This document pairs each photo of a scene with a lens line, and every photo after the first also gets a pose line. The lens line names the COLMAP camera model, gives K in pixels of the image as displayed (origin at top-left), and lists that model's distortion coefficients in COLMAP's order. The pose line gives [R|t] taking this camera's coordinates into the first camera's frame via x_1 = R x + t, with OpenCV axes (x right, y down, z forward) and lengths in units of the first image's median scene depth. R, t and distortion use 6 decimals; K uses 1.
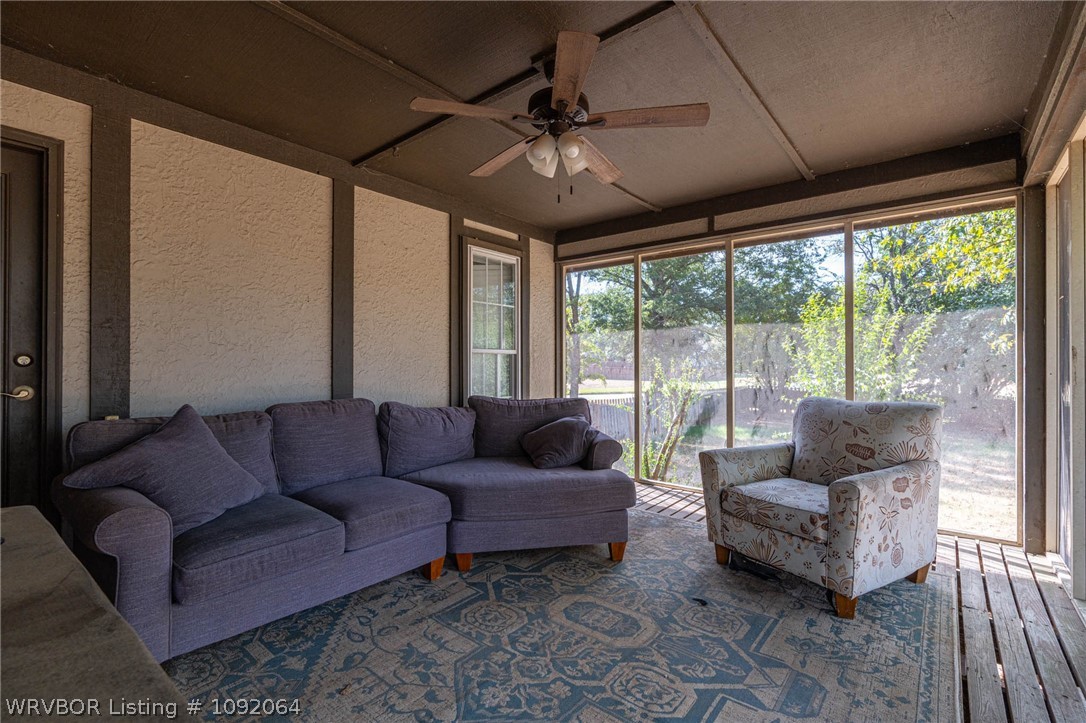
lens RADIAL K [[495.6, 0, 543.0], [0, 495.6, 361.5], [0, 0, 1]] dist [-0.002390, 0.000081]
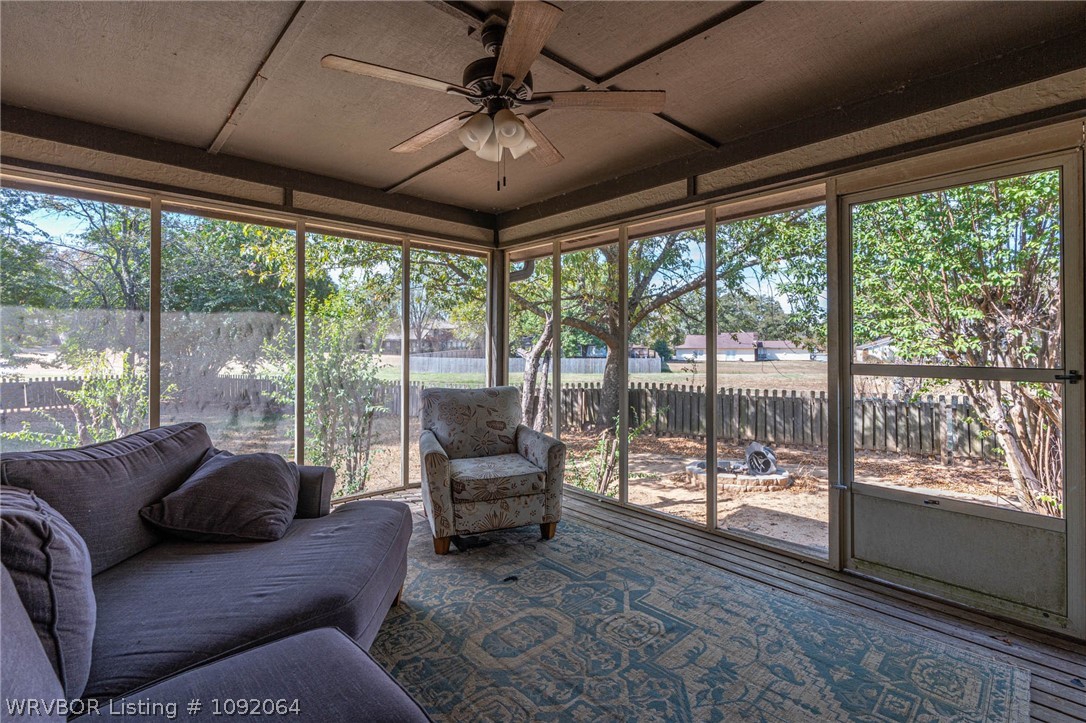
lens RADIAL K [[501.1, 0, 546.5], [0, 501.1, 339.1], [0, 0, 1]] dist [-0.000721, 0.000415]
pose [[0.123415, 0.010888, 0.992295, -0.869607], [-0.008782, 0.999913, -0.009880, -0.052856], [-0.992316, -0.007495, 0.123500, 0.844521]]
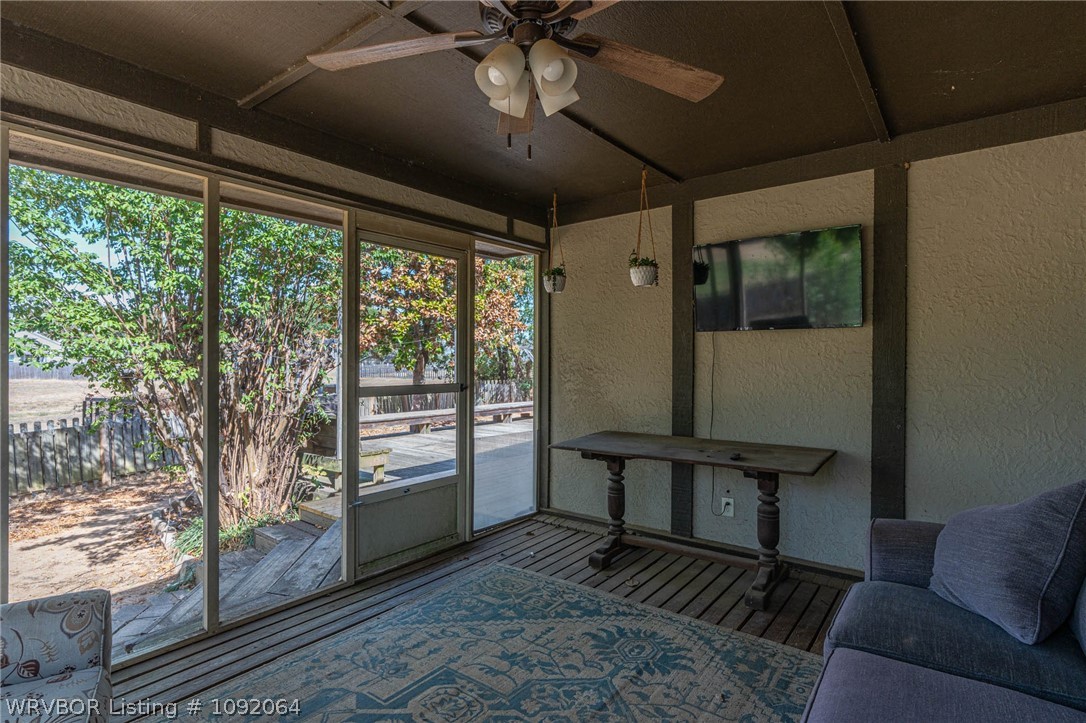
lens RADIAL K [[555.9, 0, 543.0], [0, 555.9, 361.5], [0, 0, 1]] dist [0.000683, 0.000075]
pose [[-0.999276, -0.001956, -0.037999, 0.043314], [-0.001799, 0.999990, -0.004185, -0.073587], [0.038007, -0.004114, -0.999269, 1.771056]]
